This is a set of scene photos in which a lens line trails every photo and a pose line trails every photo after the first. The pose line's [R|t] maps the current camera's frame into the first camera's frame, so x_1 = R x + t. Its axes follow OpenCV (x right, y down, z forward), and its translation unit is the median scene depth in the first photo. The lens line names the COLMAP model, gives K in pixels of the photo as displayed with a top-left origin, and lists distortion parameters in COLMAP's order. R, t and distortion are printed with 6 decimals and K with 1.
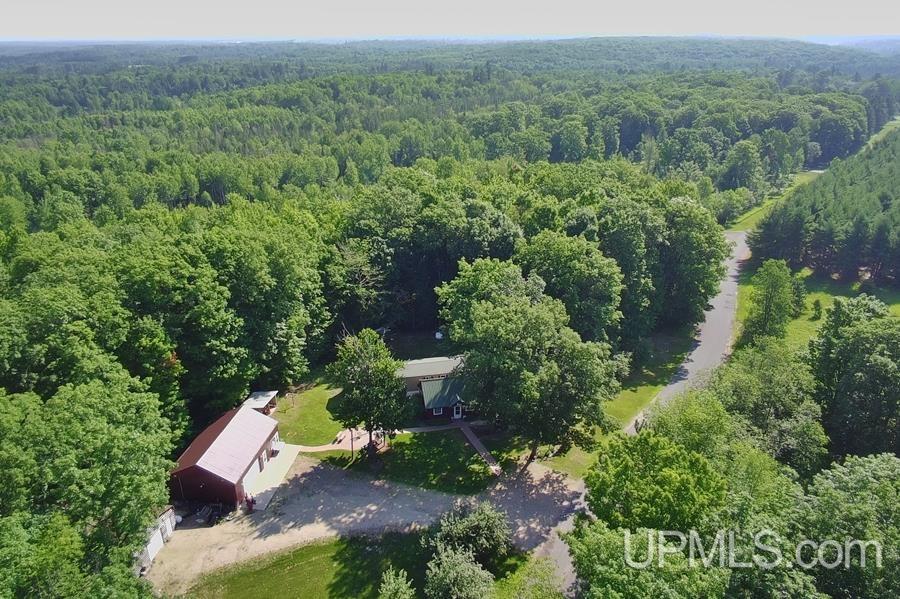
lens RADIAL K [[740.5, 0, 436.4], [0, 740.5, 296.9], [0, 0, 1]] dist [-0.035987, 0.015604]
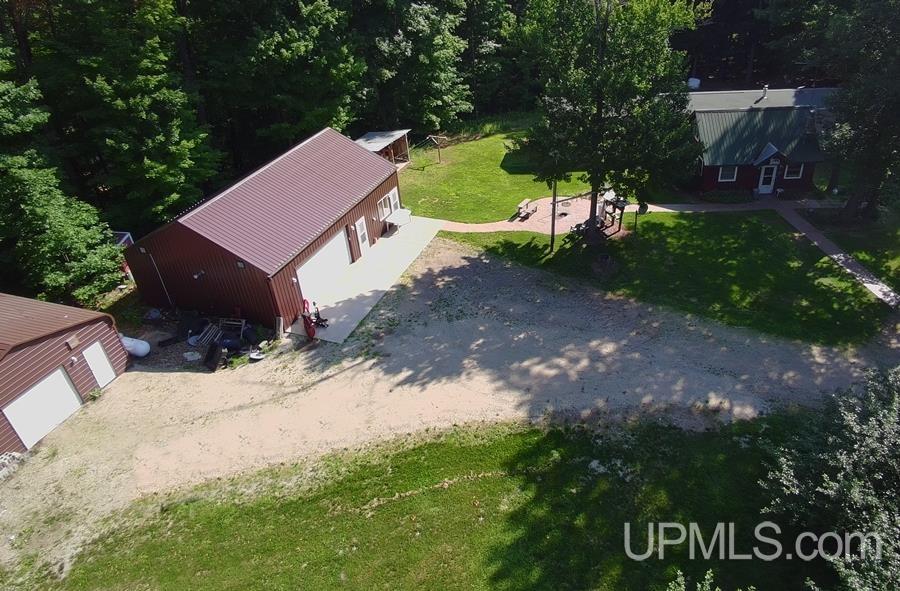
lens RADIAL K [[685.1, 0, 531.4], [0, 685.1, 302.7], [0, 0, 1]] dist [-0.066664, 0.045151]
pose [[0.992969, 0.065976, -0.098284, -0.082574], [-0.045814, 0.979766, 0.194832, 0.169147], [0.109150, -0.188960, 0.975900, 0.577151]]
